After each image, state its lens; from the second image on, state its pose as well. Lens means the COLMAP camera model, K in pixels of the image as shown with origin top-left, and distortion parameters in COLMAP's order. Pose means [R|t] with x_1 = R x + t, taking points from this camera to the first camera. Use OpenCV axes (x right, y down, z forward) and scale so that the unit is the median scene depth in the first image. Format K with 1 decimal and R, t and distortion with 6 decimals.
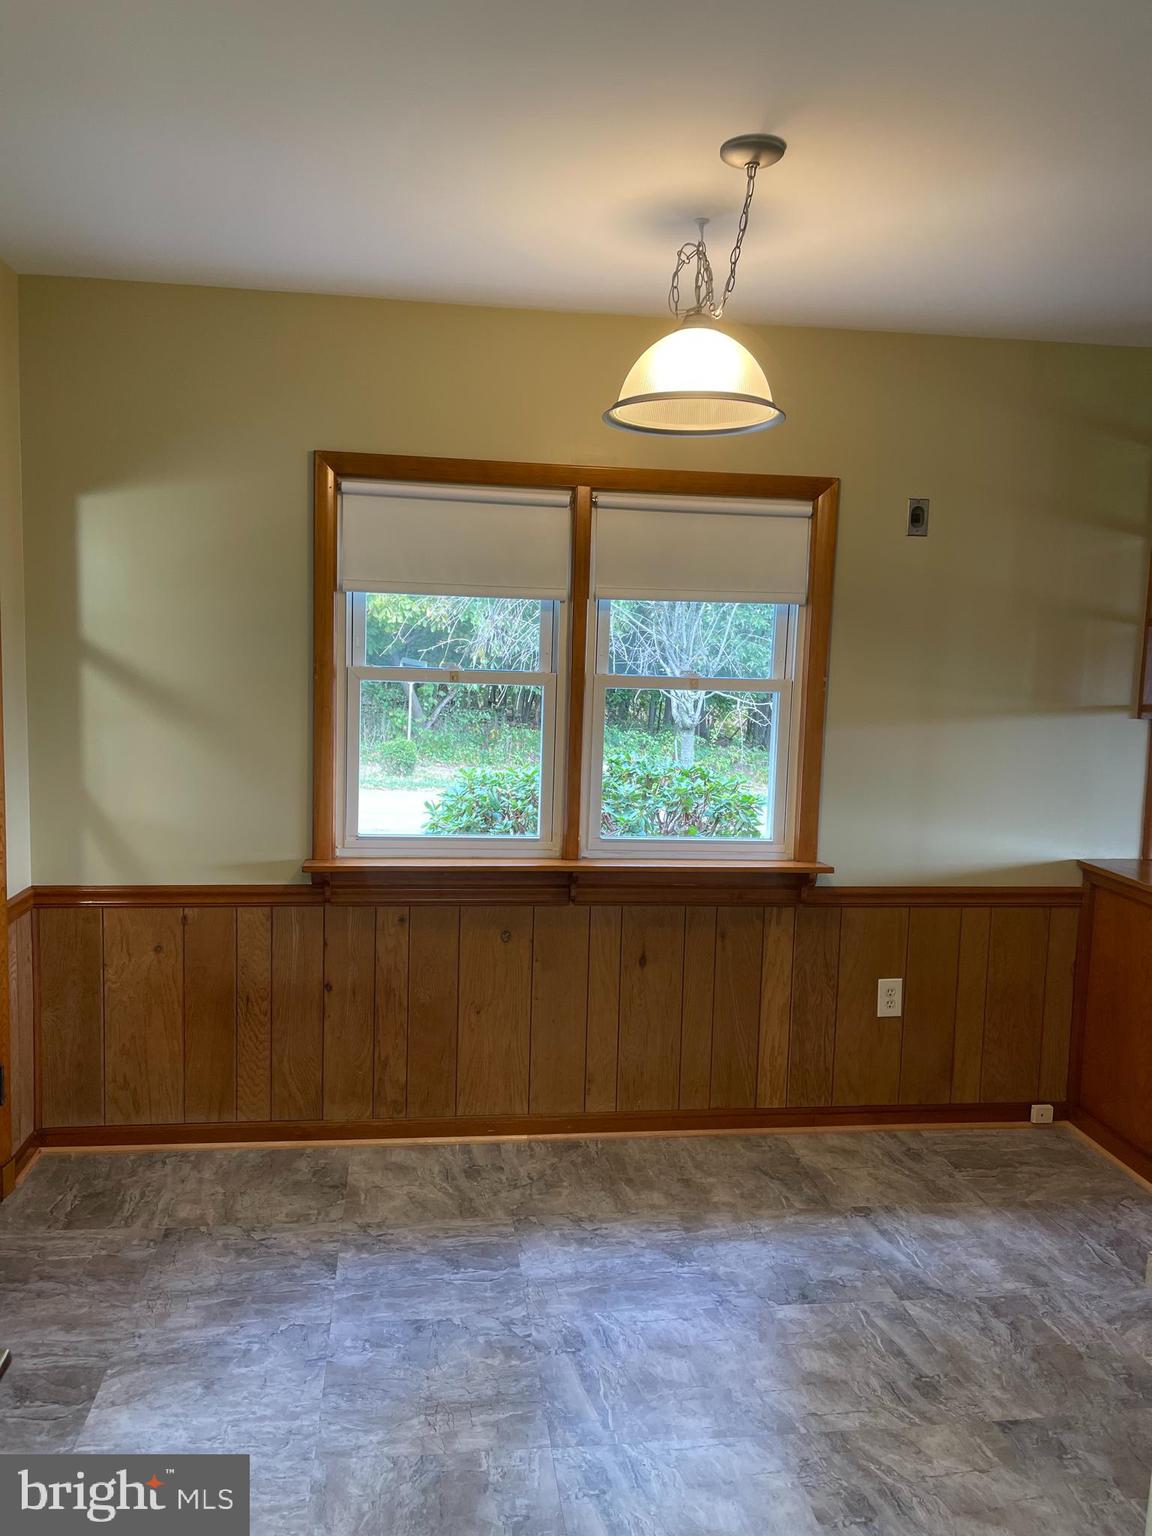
lens RADIAL K [[1155.2, 0, 551.0], [0, 1155.2, 769.9], [0, 0, 1]] dist [0.064375, -0.087717]
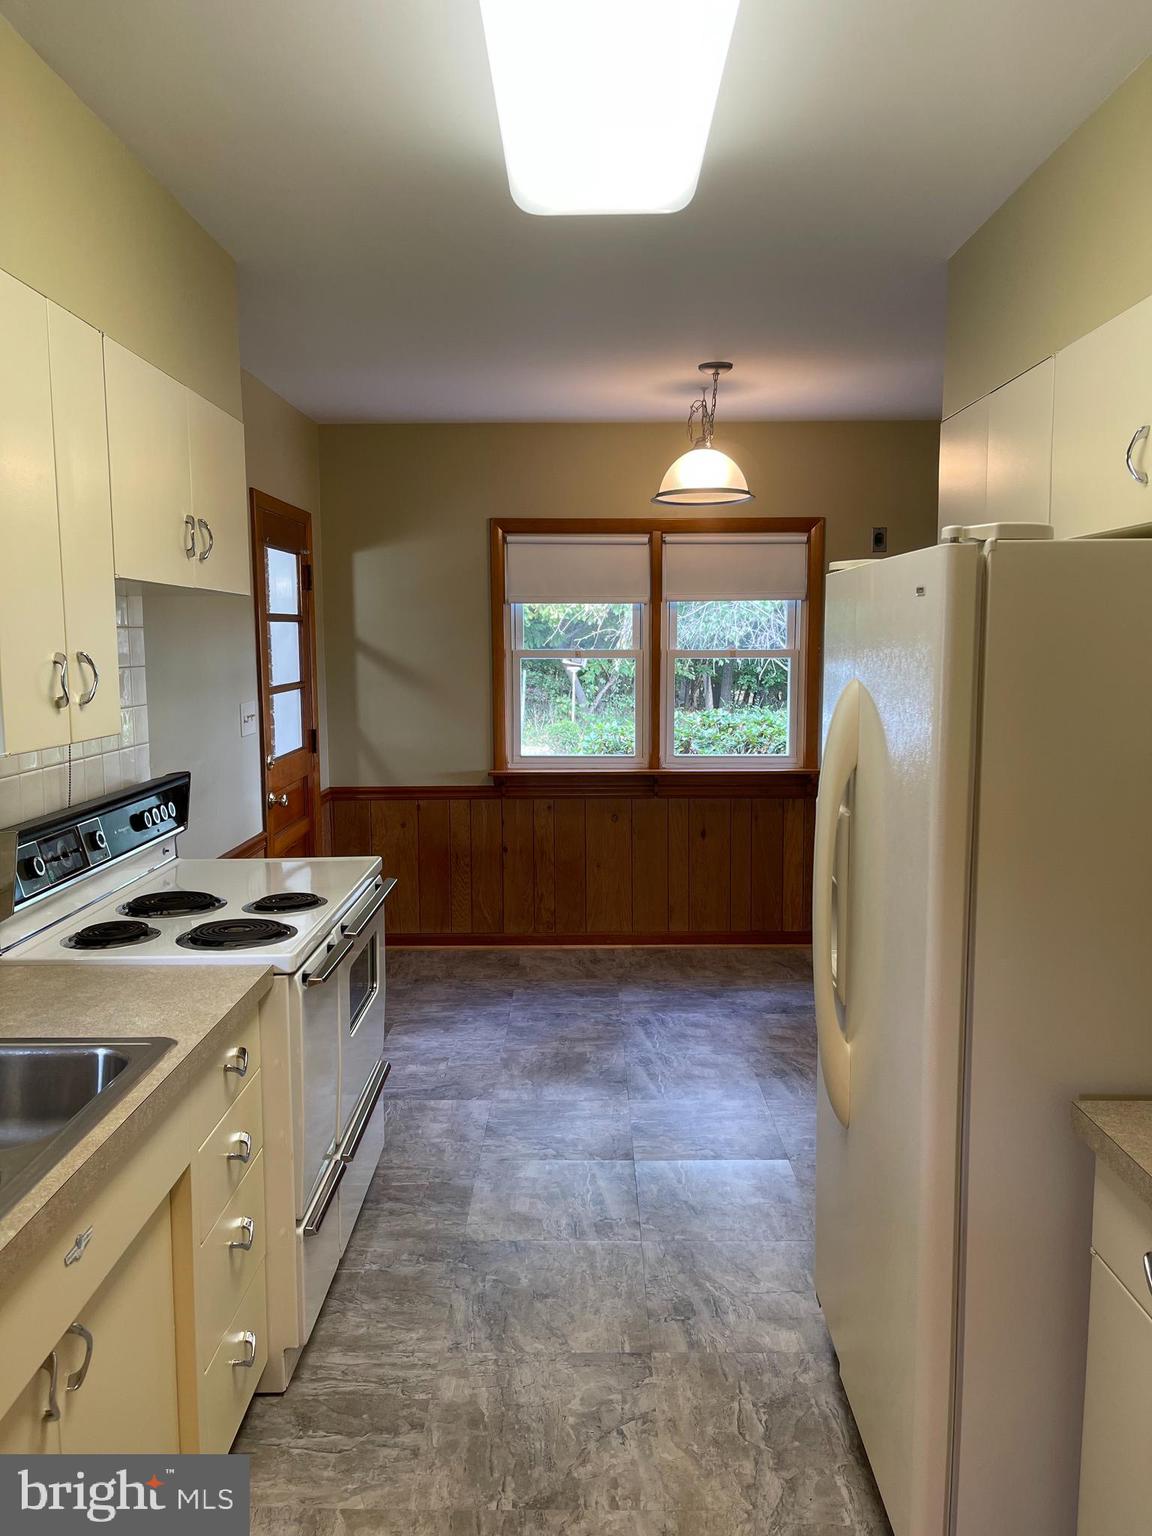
lens RADIAL K [[1154.7, 0, 570.4], [0, 1154.7, 778.7], [0, 0, 1]] dist [0.106667, -0.150469]
pose [[0.991110, -0.016817, -0.131974, 0.116693], [0.018837, 0.999724, 0.014072, 0.070993], [0.131701, -0.016433, 0.991153, -0.604412]]
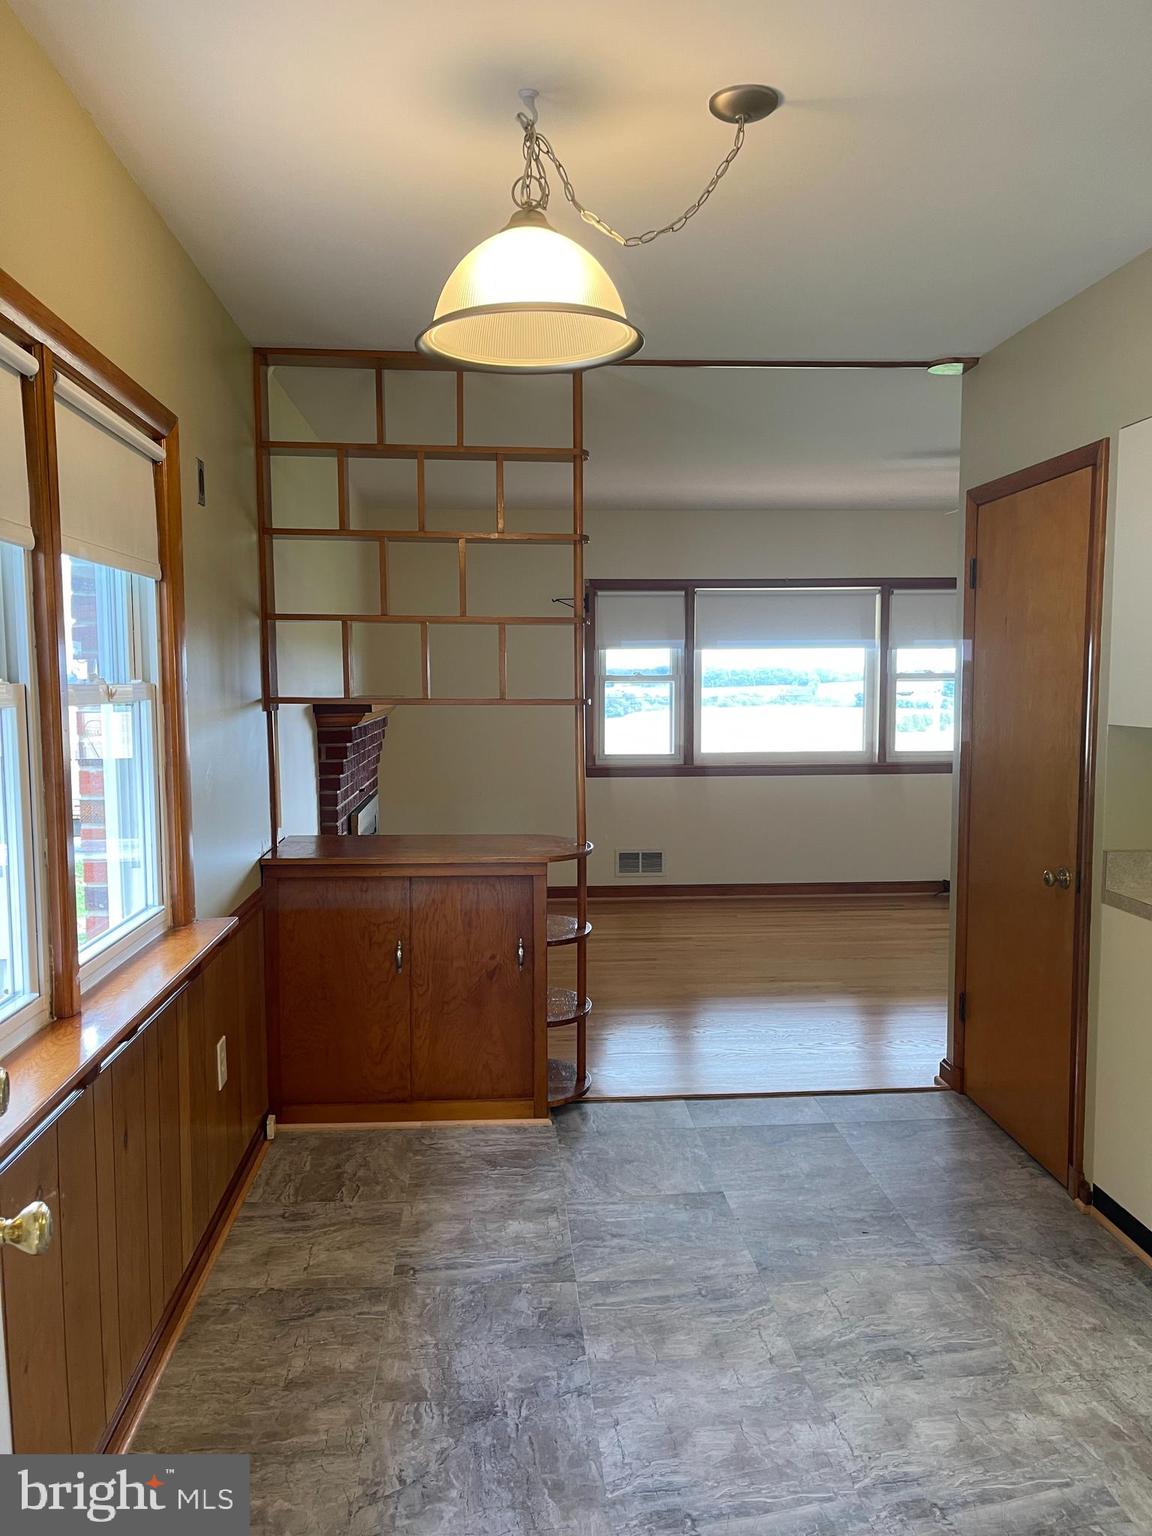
lens RADIAL K [[1154.7, 0, 570.4], [0, 1154.7, 778.7], [0, 0, 1]] dist [0.106667, -0.150469]
pose [[0.046014, -0.112771, 0.992555, -0.559609], [0.110070, 0.988130, 0.107166, -0.073266], [-0.992858, 0.104319, 0.057881, 0.763514]]
